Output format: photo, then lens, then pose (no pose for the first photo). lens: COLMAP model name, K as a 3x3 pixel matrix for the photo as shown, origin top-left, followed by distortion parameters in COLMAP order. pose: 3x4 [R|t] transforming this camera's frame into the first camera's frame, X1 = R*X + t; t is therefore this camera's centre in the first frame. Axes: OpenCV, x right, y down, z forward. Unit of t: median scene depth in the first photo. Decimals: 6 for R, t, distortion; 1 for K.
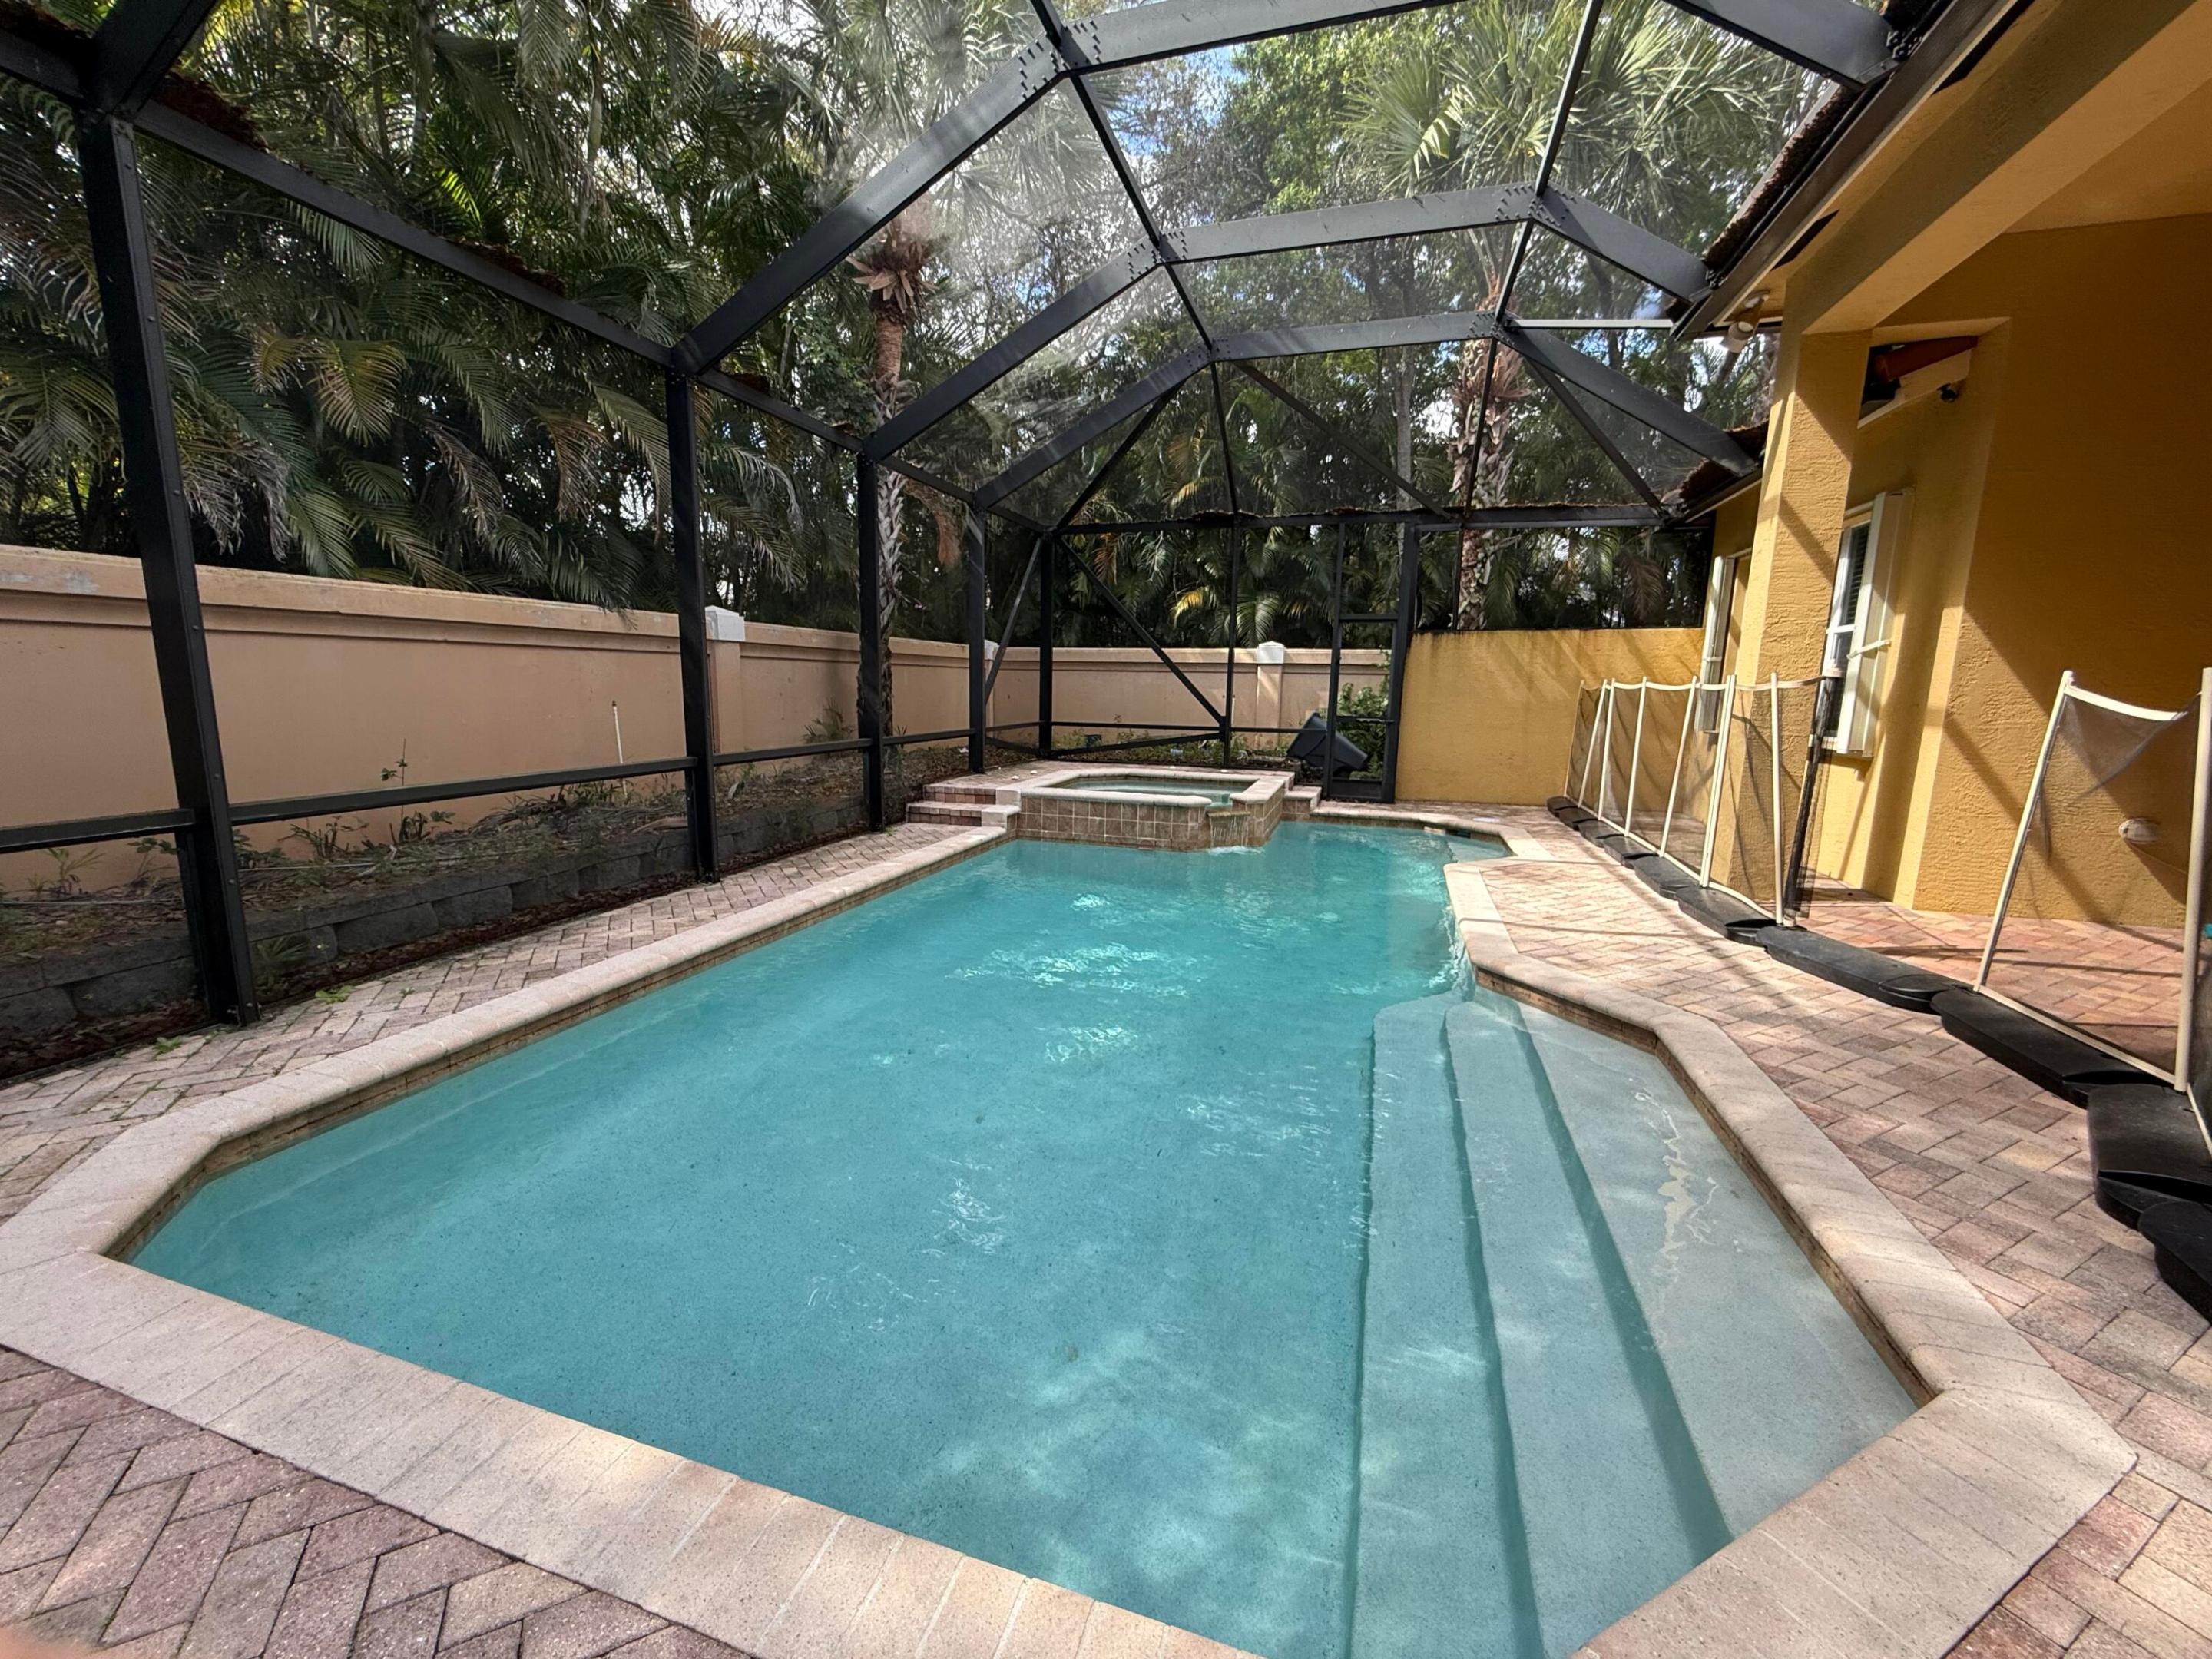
lens RADIAL K [[883.5, 0, 1116.7], [0, 883.5, 834.6], [0, 0, 1]] dist [-0.000624, 0.000430]
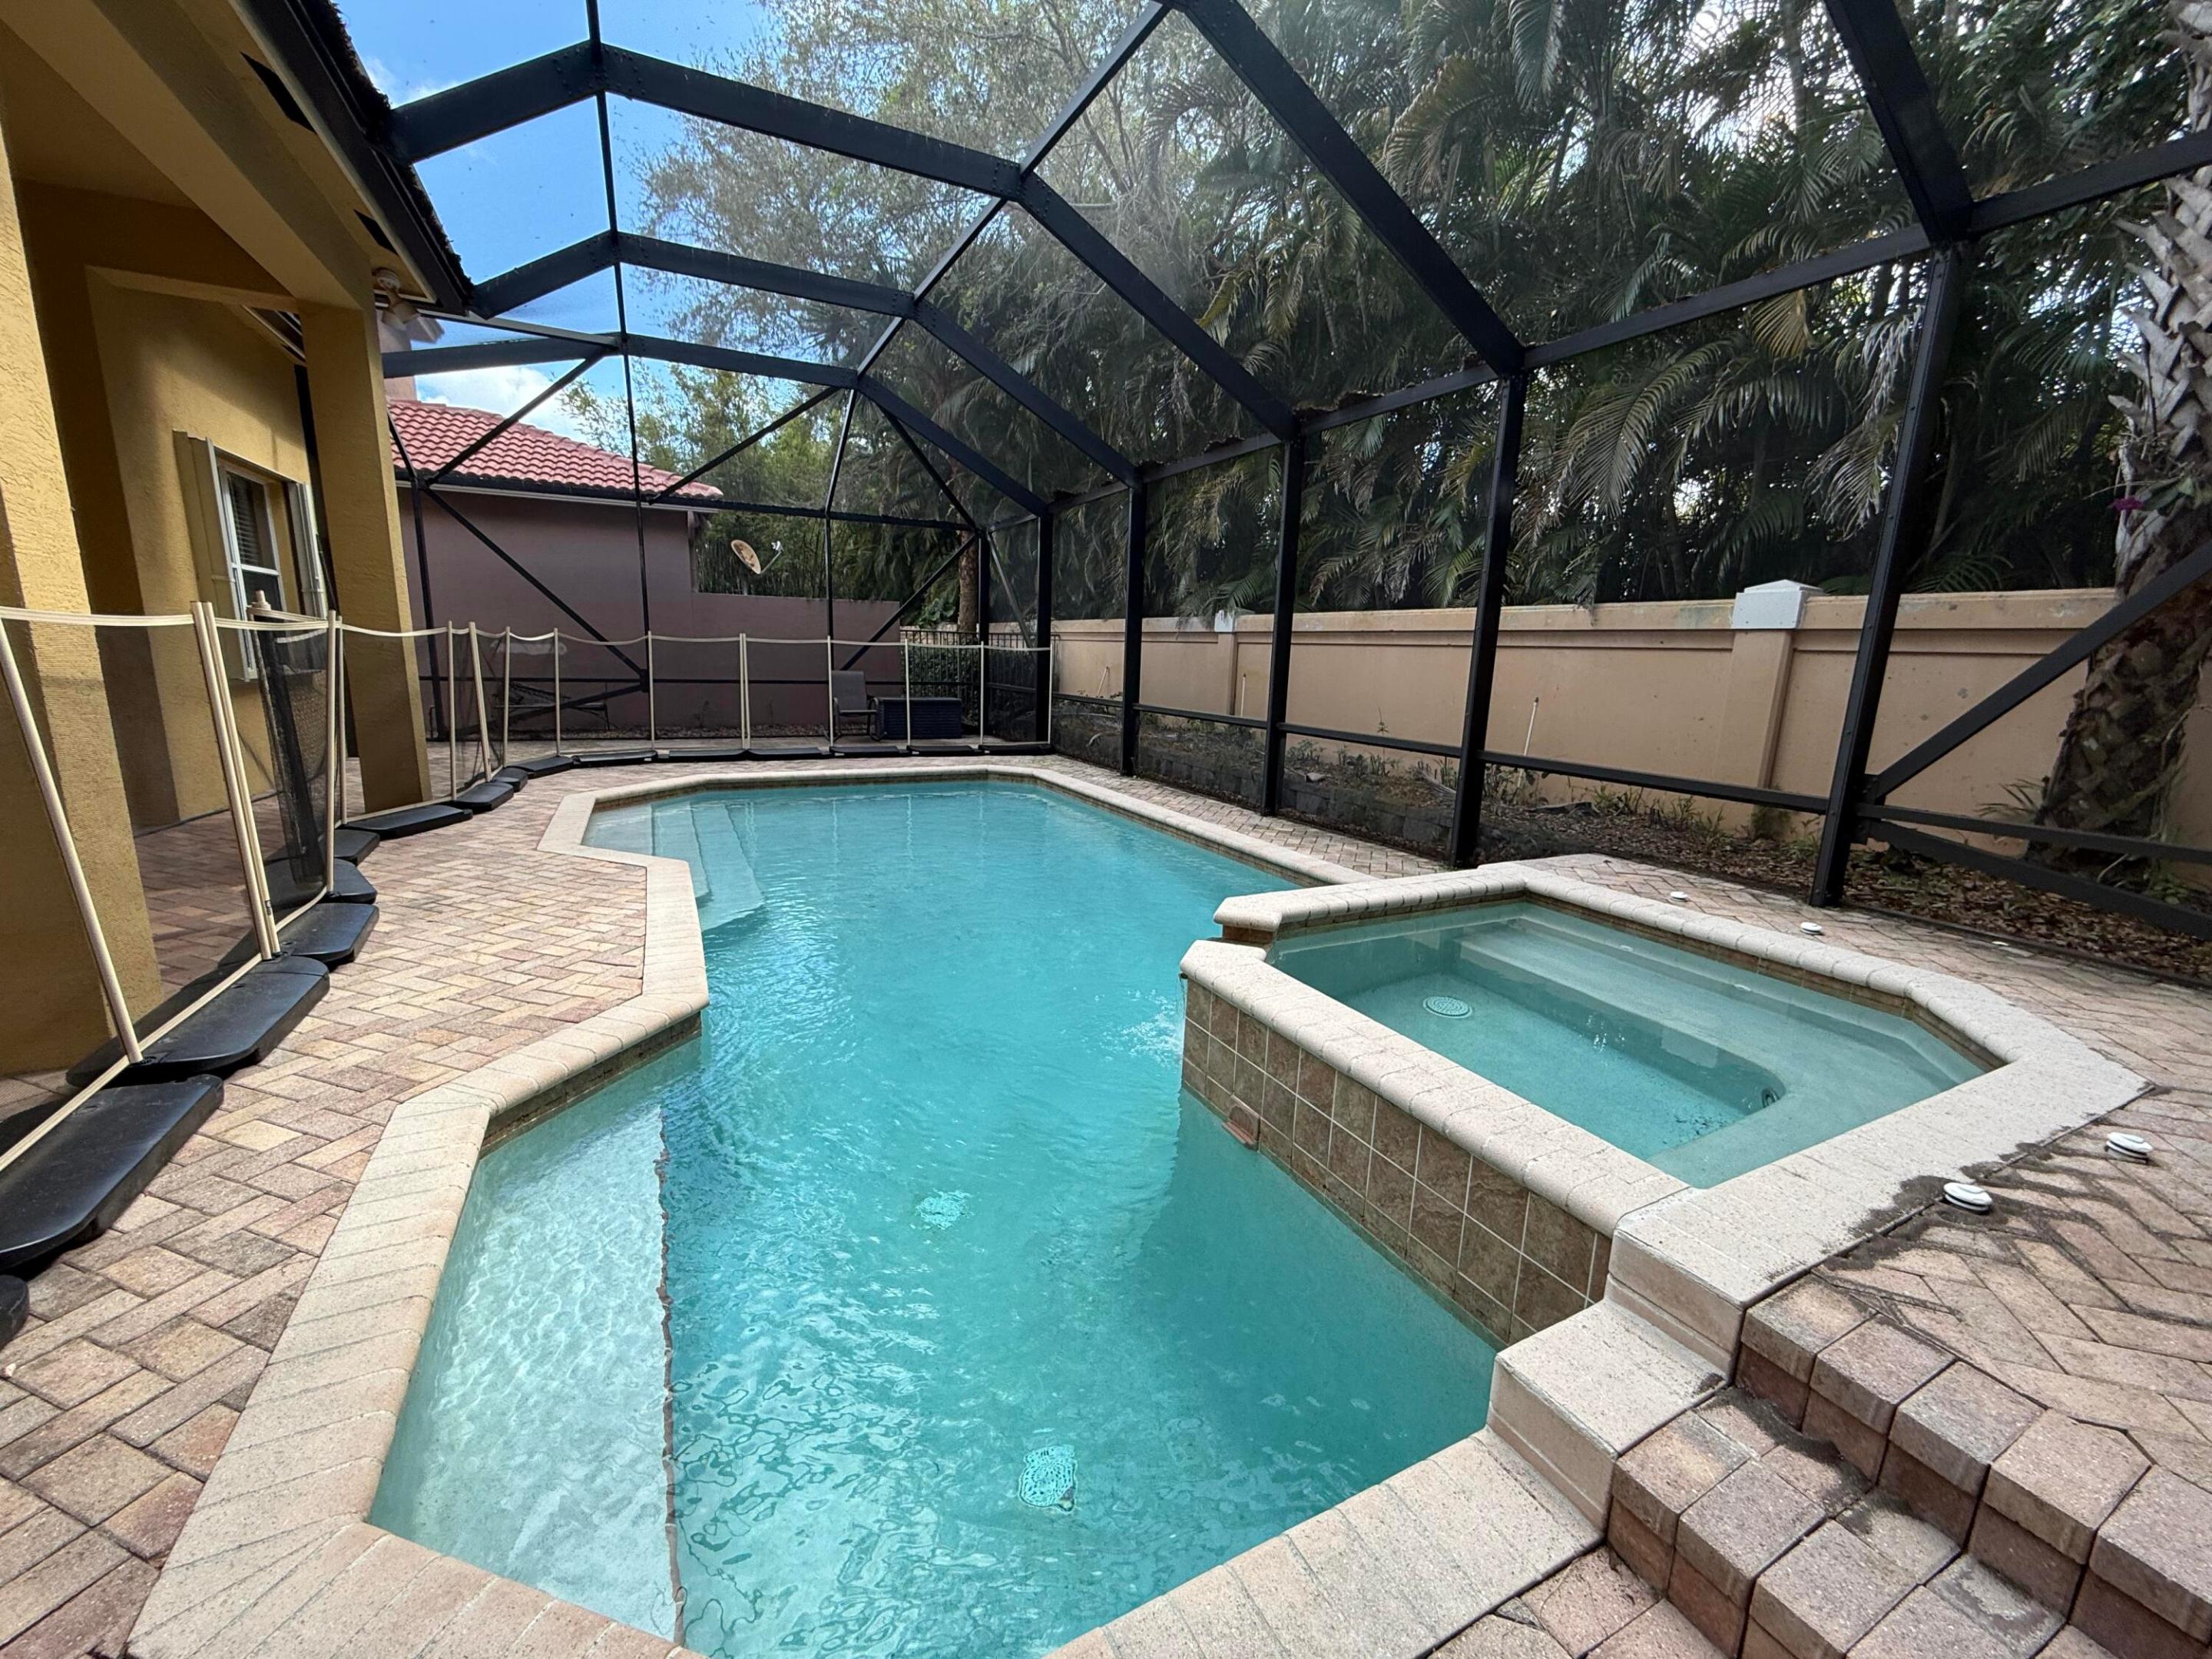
lens RADIAL K [[883.5, 0, 1123.4], [0, 883.5, 824.2], [0, 0, 1]] dist [-0.000624, 0.000430]
pose [[-0.715061, 0.090807, -0.693139, 0.613687], [-0.168830, 0.939744, 0.297283, -0.281757], [0.678369, 0.329598, -0.656644, 1.672226]]
